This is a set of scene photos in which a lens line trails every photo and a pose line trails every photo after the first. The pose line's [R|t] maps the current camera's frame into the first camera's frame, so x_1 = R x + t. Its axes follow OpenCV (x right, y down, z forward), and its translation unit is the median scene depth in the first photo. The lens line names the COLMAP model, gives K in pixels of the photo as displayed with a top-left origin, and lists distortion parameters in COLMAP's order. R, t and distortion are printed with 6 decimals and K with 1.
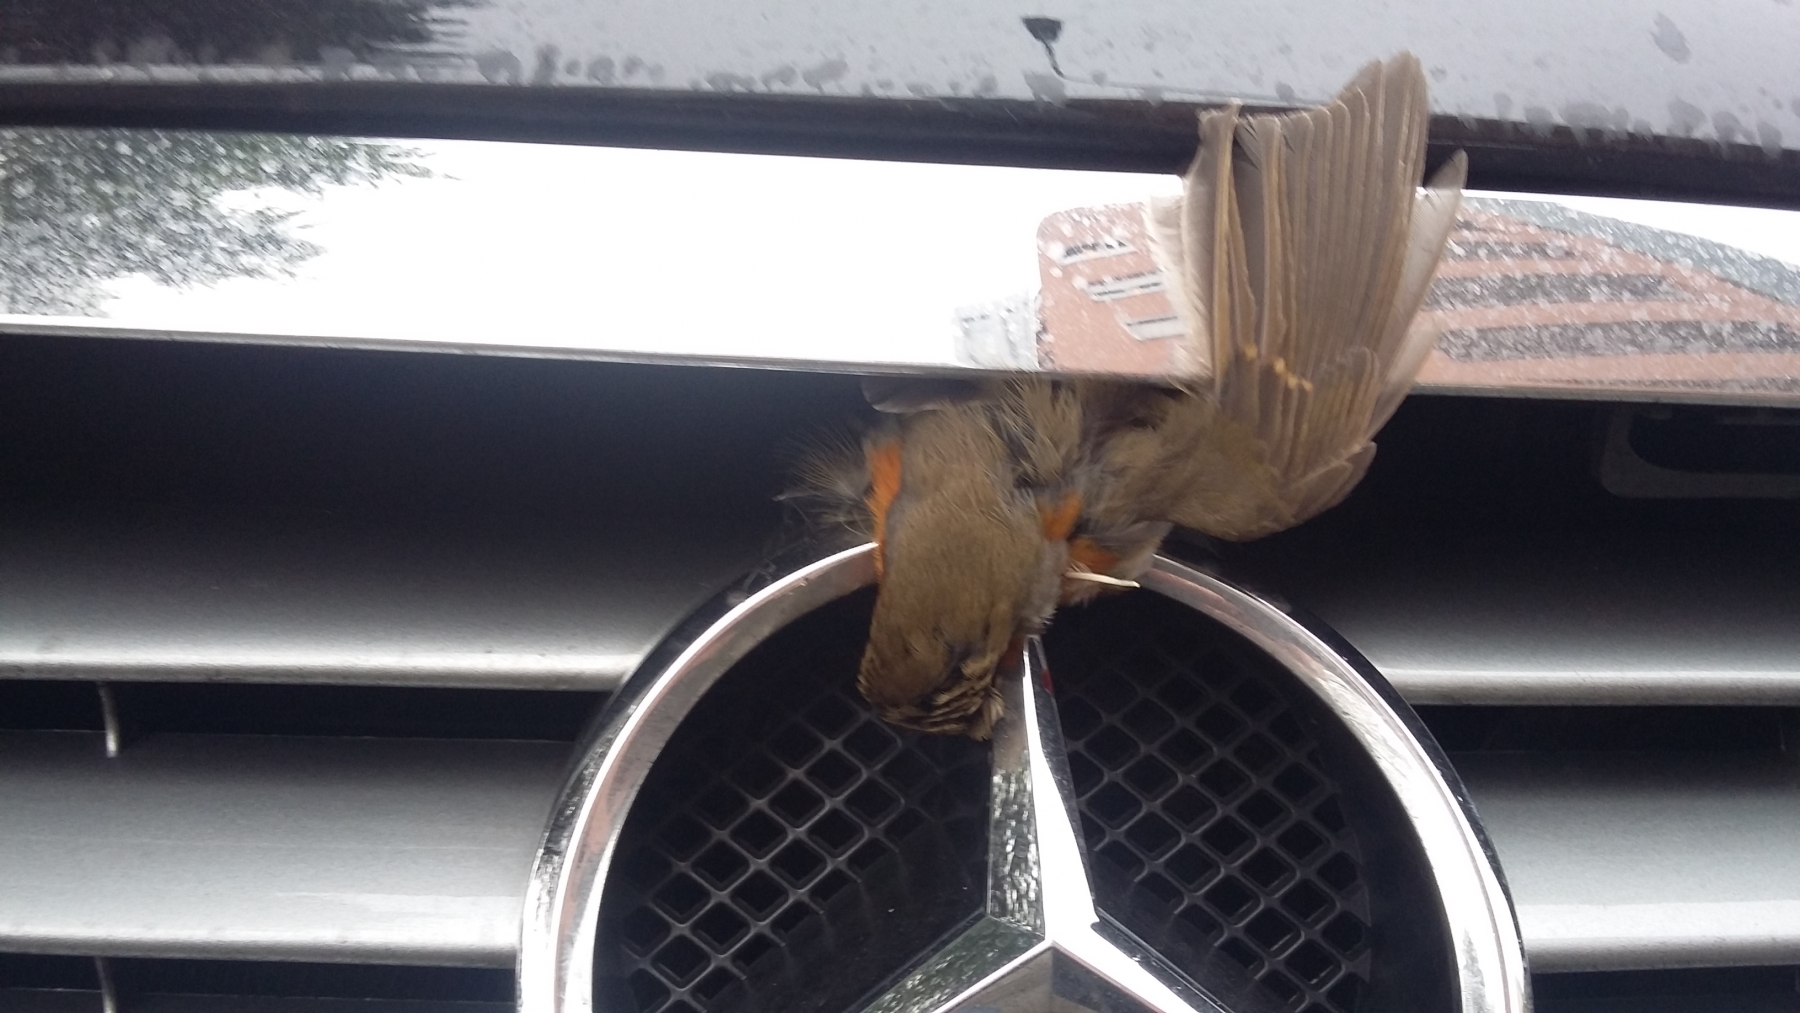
lens RADIAL K [[1748.1, 0, 896.9], [0, 1748.1, 530.5], [0, 0, 1]] dist [0.120367, -0.318719]
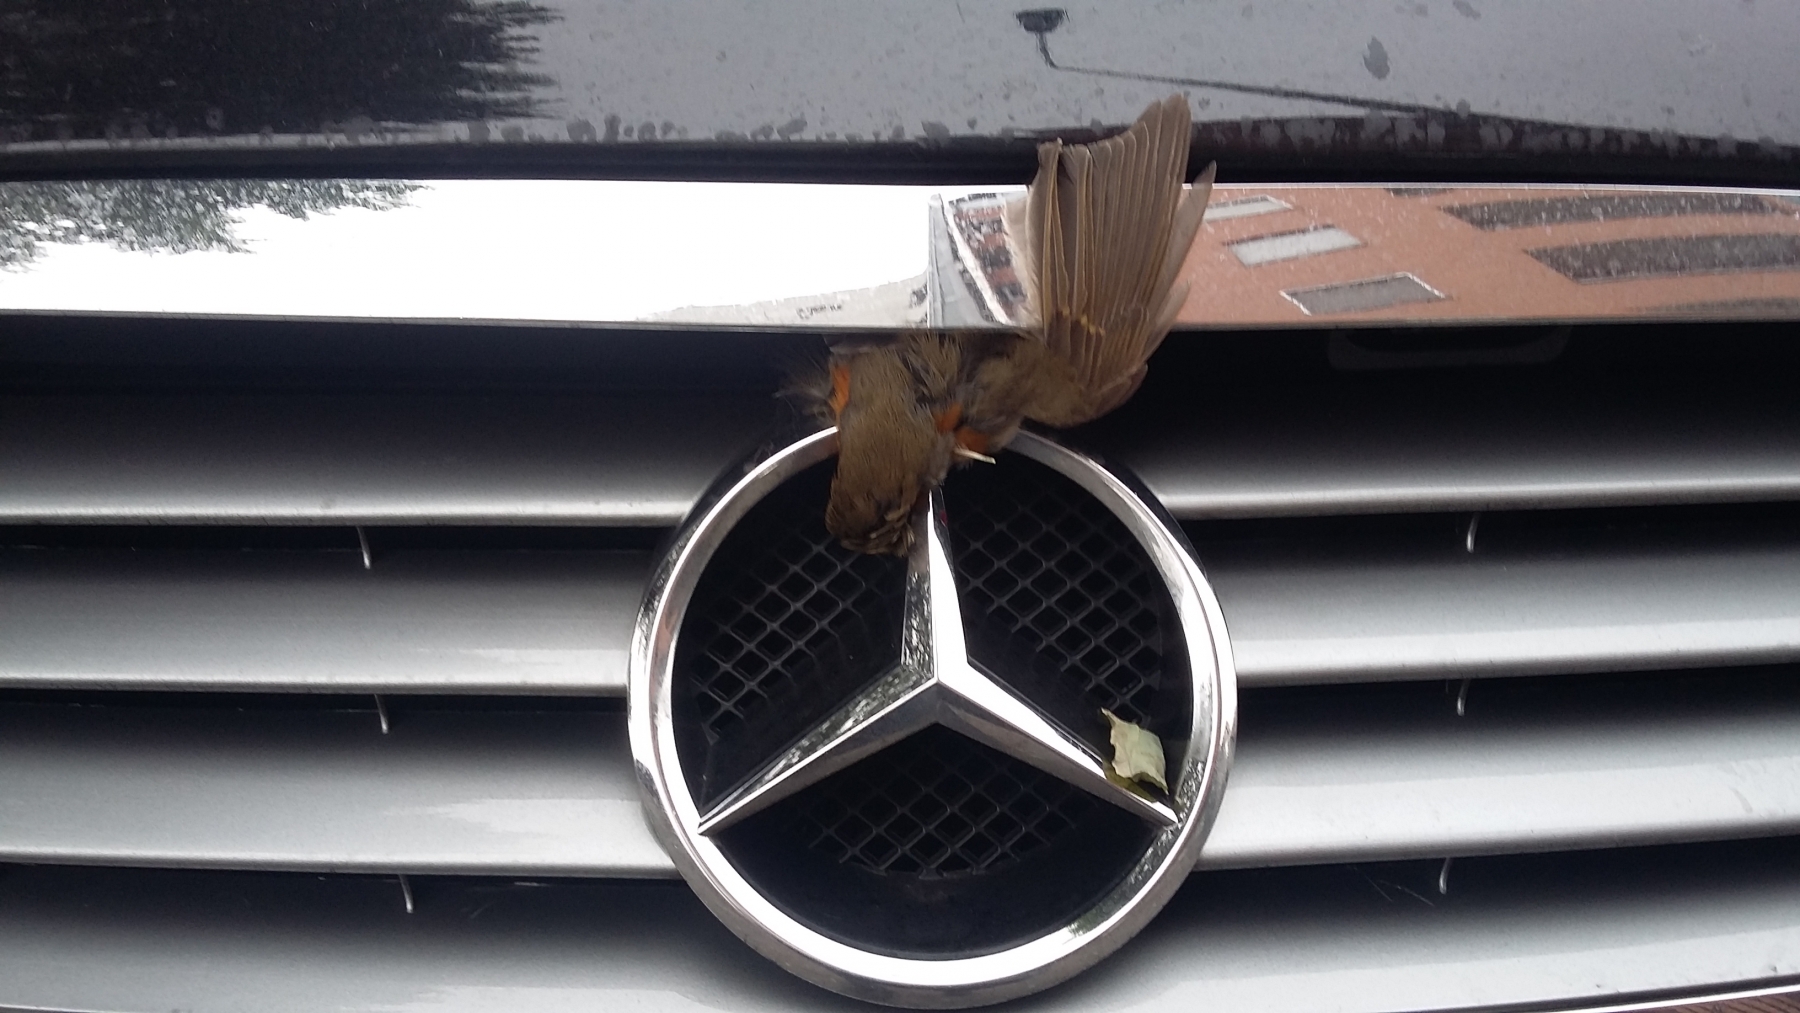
lens RADIAL K [[1748.1, 0, 896.9], [0, 1748.1, 530.5], [0, 0, 1]] dist [0.120367, -0.318719]
pose [[0.998862, -0.019743, -0.043420, 0.110611], [0.027431, 0.982486, 0.184305, -0.195927], [0.039021, -0.185286, 0.981910, -0.570336]]
